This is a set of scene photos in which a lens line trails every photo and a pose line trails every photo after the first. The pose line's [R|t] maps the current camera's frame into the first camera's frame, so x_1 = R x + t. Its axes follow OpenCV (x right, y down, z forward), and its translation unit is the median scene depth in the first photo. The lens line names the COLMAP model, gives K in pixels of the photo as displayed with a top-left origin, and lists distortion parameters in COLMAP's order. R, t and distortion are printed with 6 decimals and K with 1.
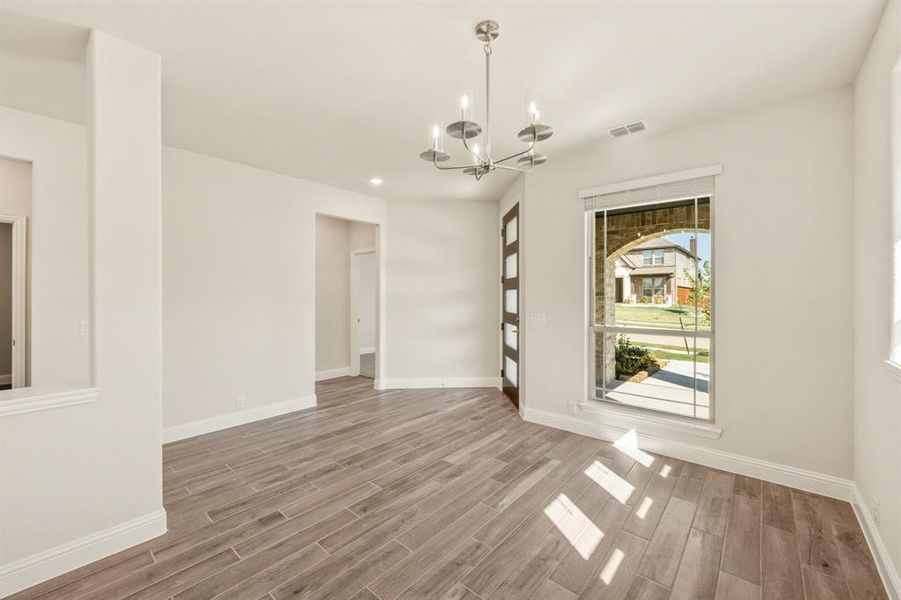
lens RADIAL K [[372.9, 0, 453.9], [0, 372.9, 297.0], [0, 0, 1]] dist [-0.000482, -0.000009]
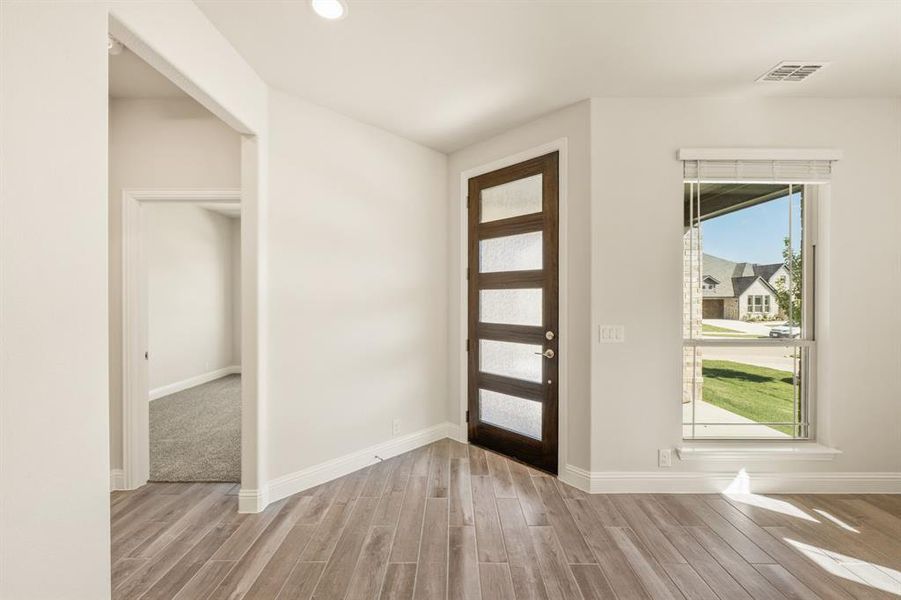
lens RADIAL K [[364.0, 0, 454.2], [0, 364.0, 304.0], [0, 0, 1]] dist [0.000166, 0.000034]
pose [[0.758706, -0.012710, 0.651309, -0.521049], [0.003347, 0.999873, 0.015613, -0.006632], [-0.651424, -0.009666, 0.758652, 0.905961]]
